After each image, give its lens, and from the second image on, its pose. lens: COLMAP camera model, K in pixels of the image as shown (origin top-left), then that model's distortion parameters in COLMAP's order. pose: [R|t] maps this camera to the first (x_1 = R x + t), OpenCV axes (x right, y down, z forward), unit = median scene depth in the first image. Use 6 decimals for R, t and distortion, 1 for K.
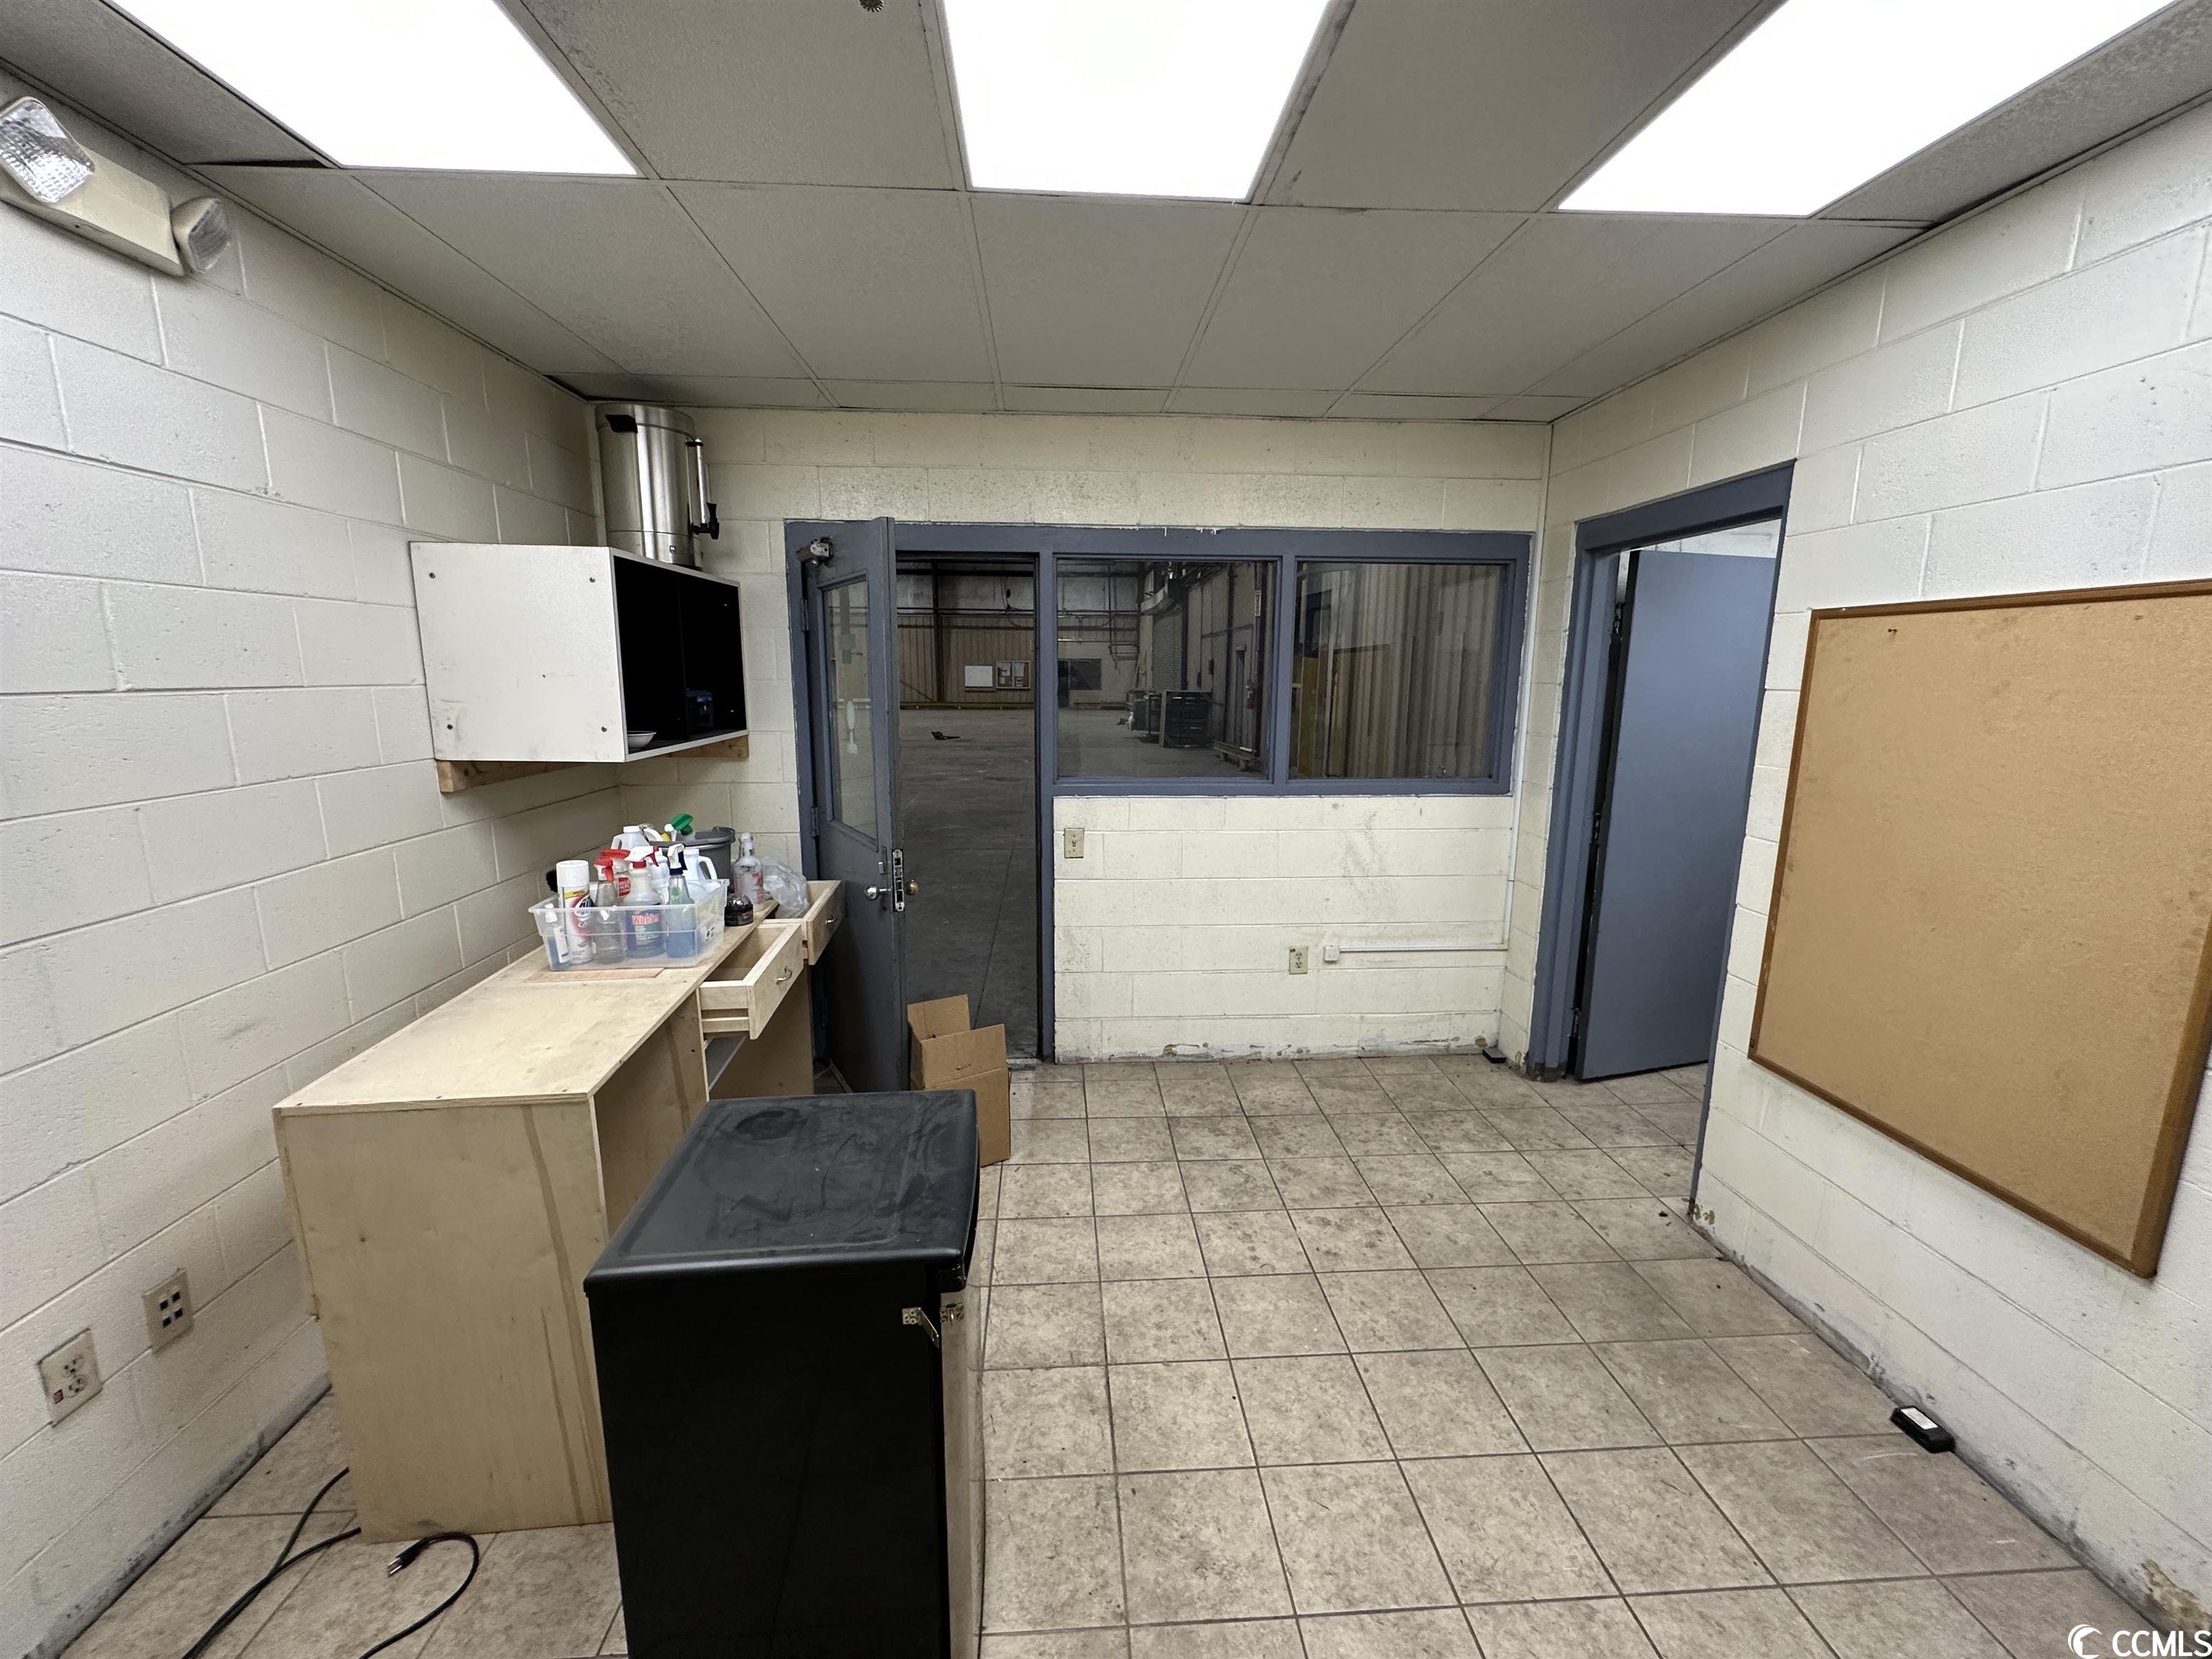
lens RADIAL K [[886.2, 0, 1108.0], [0, 886.2, 830.8], [0, 0, 1]] dist [-0.003347, 0.000852]
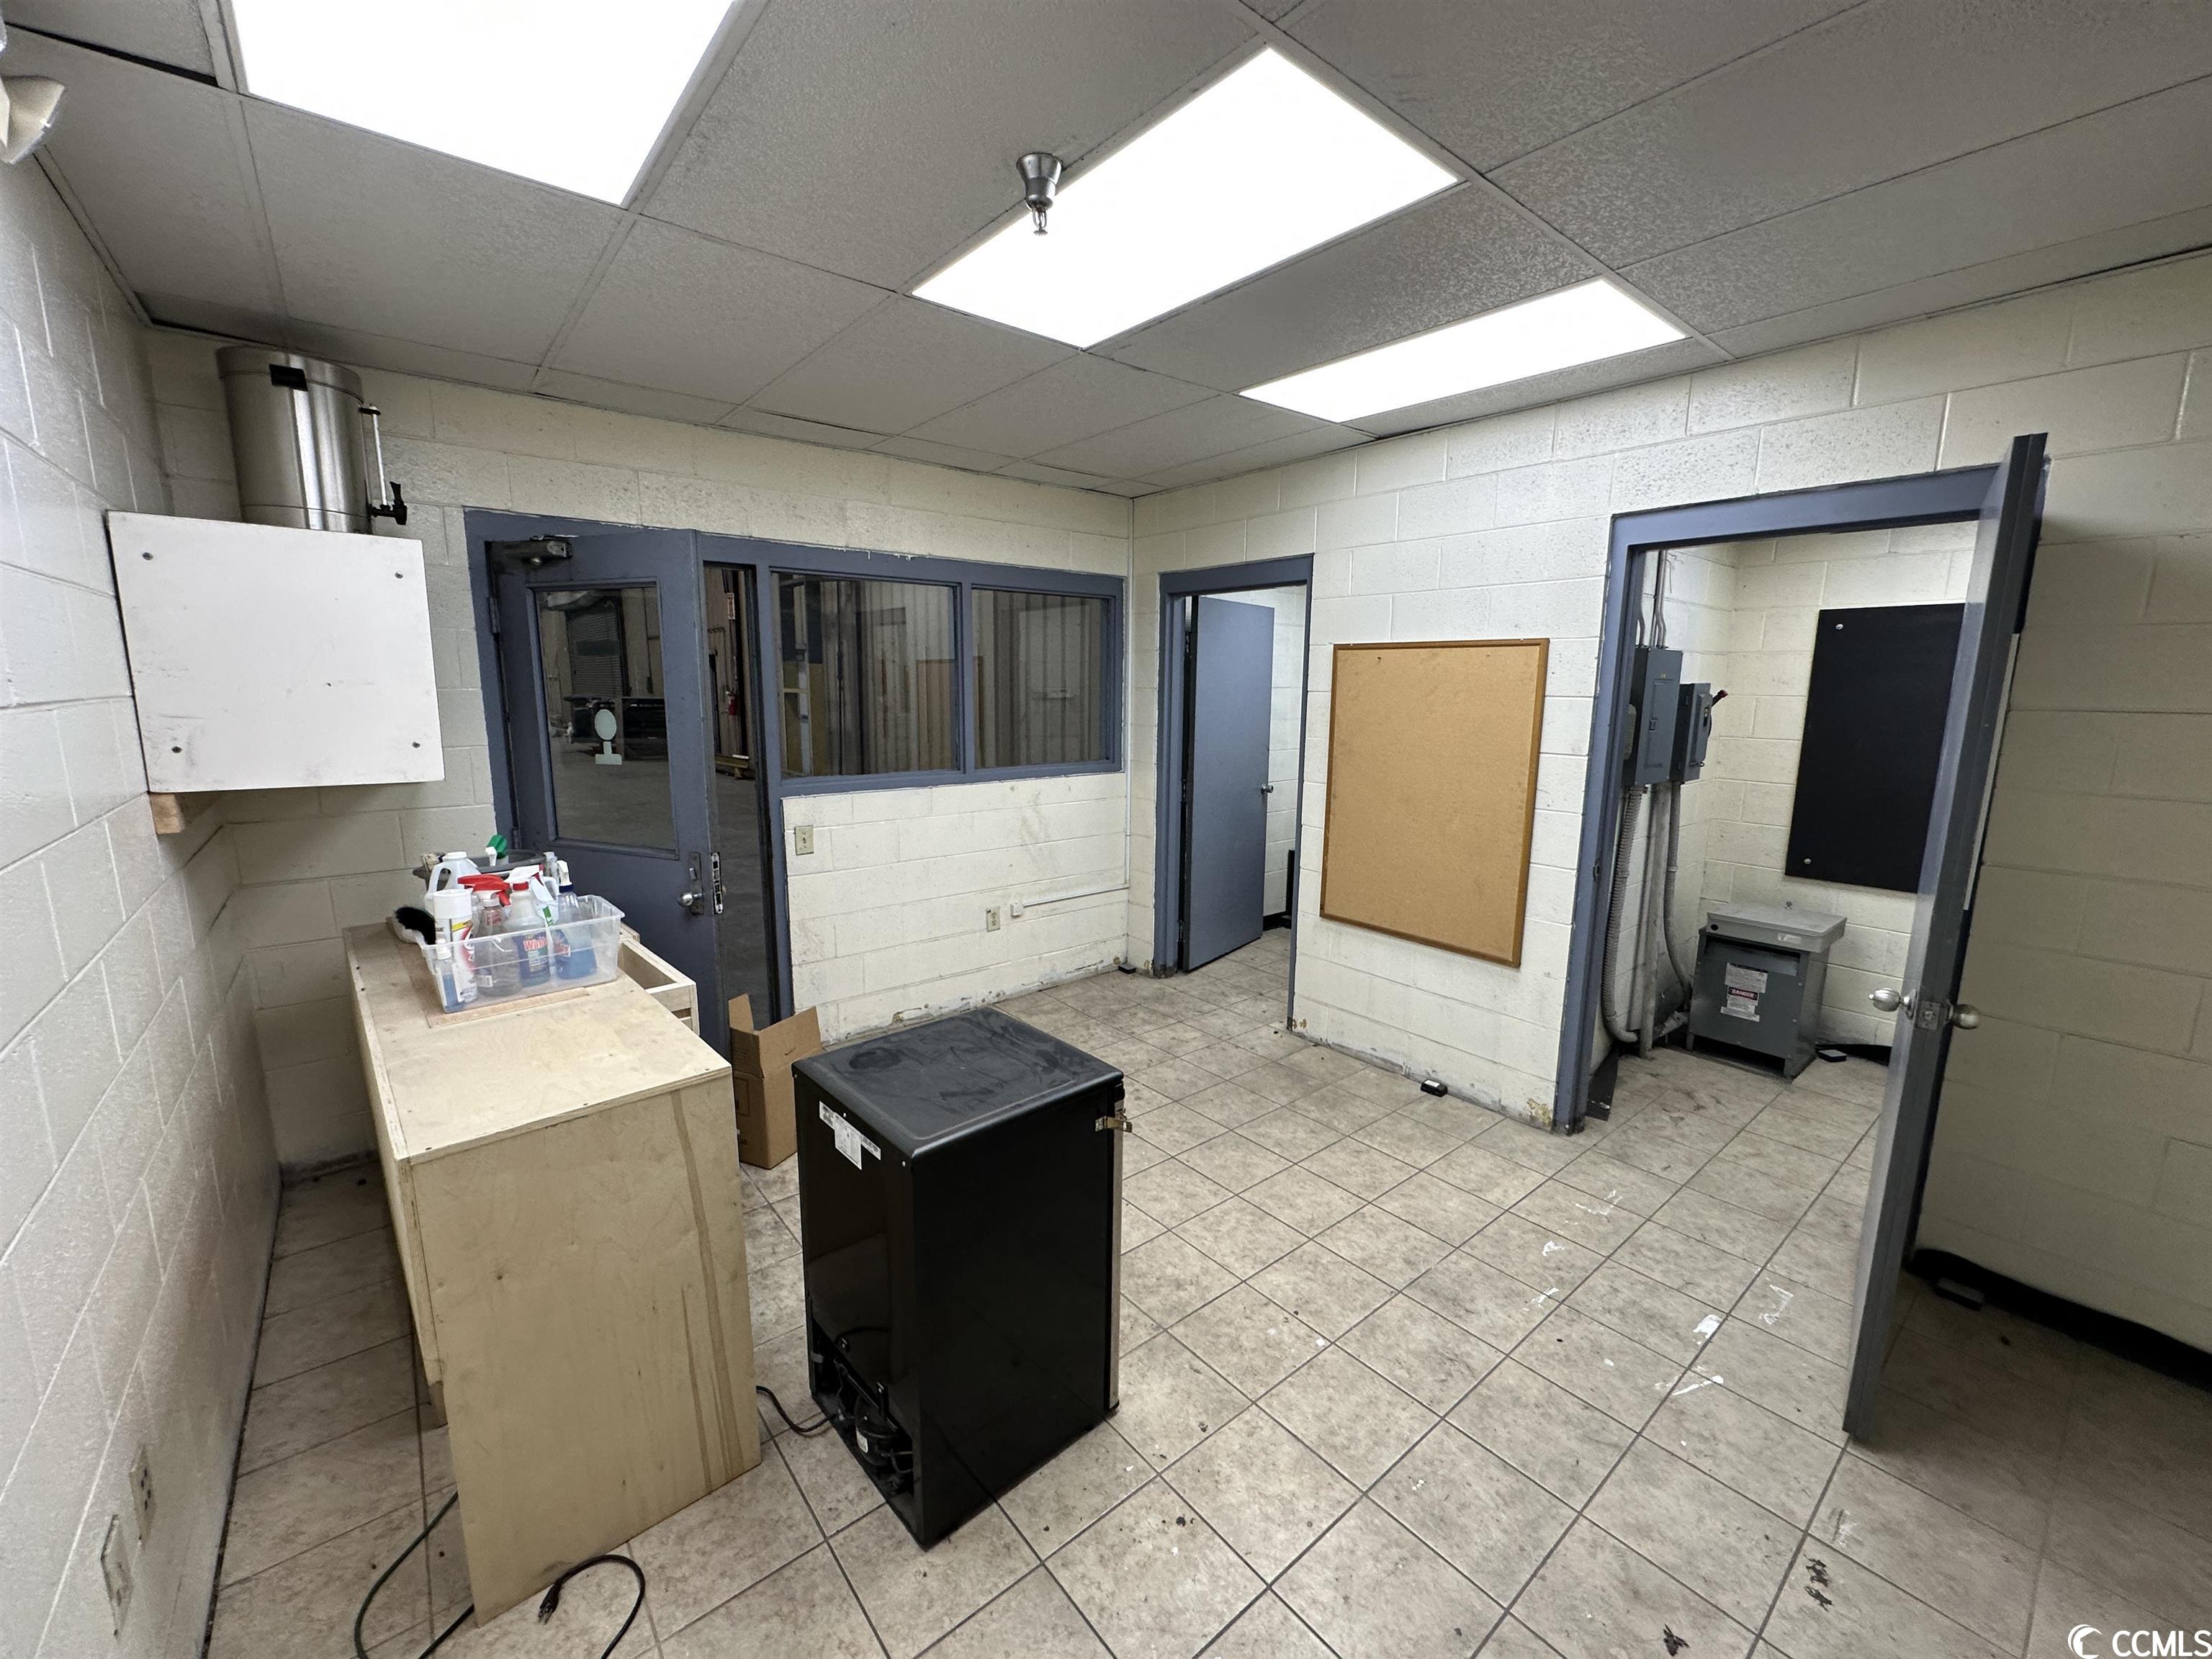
lens RADIAL K [[886.2, 0, 1108.0], [0, 886.2, 830.8], [0, 0, 1]] dist [-0.003347, 0.000852]
pose [[0.809020, -0.097599, 0.579621, -0.461541], [0.100542, 0.994563, 0.027134, 0.013700], [-0.579117, 0.036325, 0.814434, -0.097279]]
